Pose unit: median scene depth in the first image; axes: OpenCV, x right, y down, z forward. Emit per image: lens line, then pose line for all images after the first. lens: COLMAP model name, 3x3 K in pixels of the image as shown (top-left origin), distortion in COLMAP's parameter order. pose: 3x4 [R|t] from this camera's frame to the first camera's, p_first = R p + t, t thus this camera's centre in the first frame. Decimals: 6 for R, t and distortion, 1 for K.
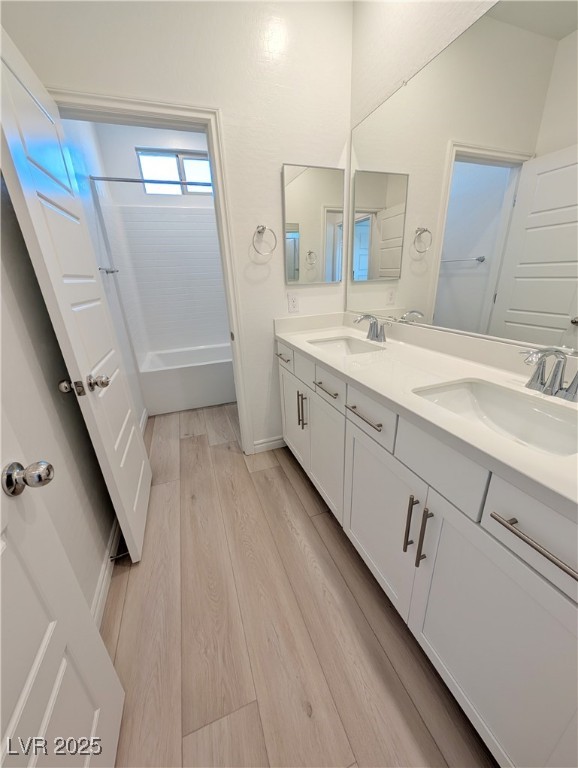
lens RADIAL K [[289.2, 0, 290.1], [0, 289.2, 383.5], [0, 0, 1]] dist [0.005593, -0.000154]
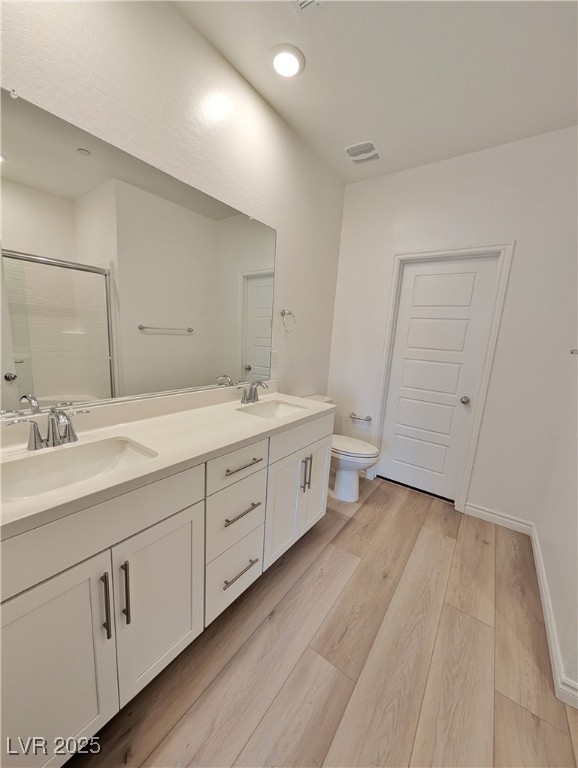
lens RADIAL K [[289.2, 0, 287.6], [0, 289.2, 386.6], [0, 0, 1]] dist [0.005593, -0.000154]
pose [[-0.556517, -0.140307, 0.818903, -0.369813], [0.251451, 0.910970, 0.326964, -0.252177], [-0.791872, 0.387875, -0.471690, 0.633520]]
